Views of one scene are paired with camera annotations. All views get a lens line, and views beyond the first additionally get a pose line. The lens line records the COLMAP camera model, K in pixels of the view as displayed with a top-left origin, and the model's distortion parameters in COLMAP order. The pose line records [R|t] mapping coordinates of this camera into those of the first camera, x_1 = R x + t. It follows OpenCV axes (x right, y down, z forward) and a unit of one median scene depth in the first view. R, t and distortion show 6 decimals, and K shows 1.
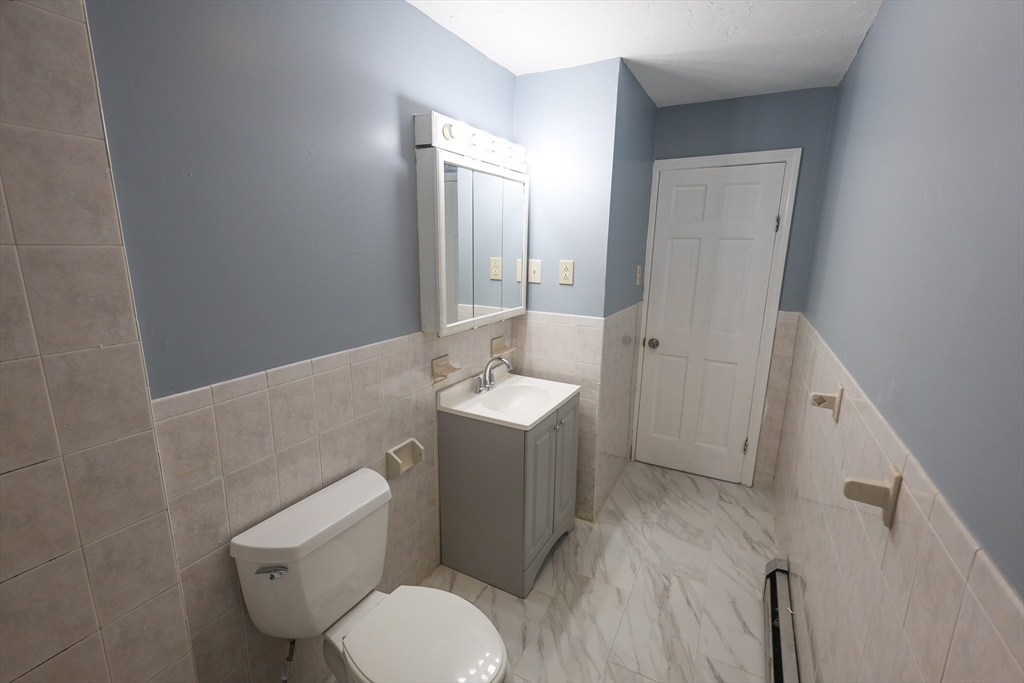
lens RADIAL K [[442.9, 0, 517.5], [0, 442.9, 340.4], [0, 0, 1]] dist [0.003002, 0.000116]
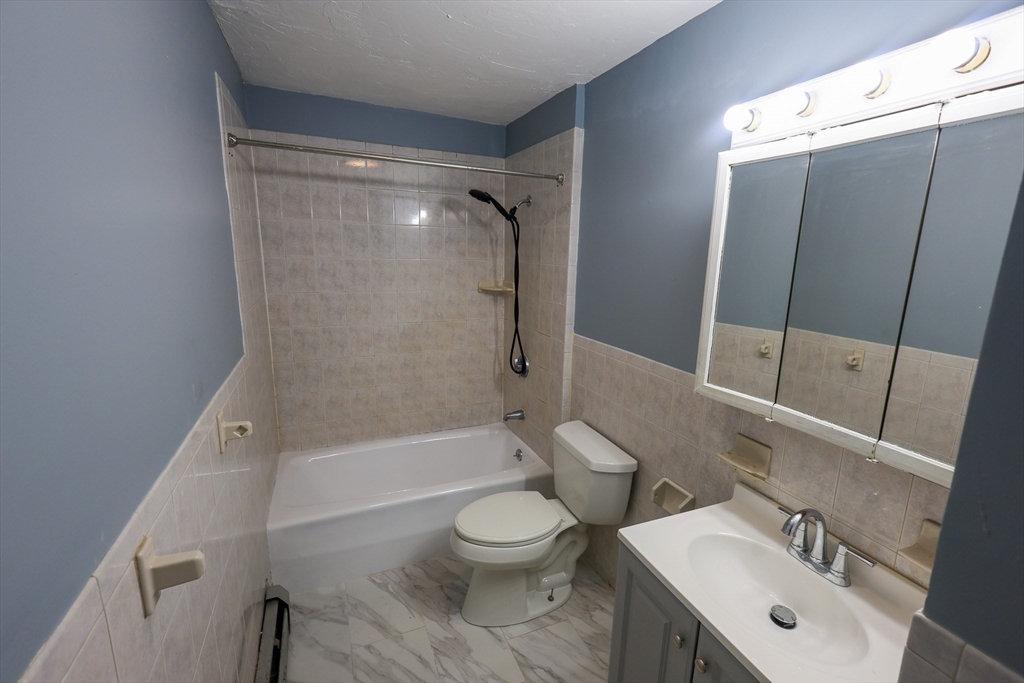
lens RADIAL K [[442.9, 0, 517.5], [0, 442.9, 340.4], [0, 0, 1]] dist [0.003002, 0.000116]
pose [[-0.623593, 0.118678, -0.772688, 0.685615], [-0.209360, 0.926952, 0.311334, -0.292984], [0.753193, 0.355916, -0.553194, 1.256142]]
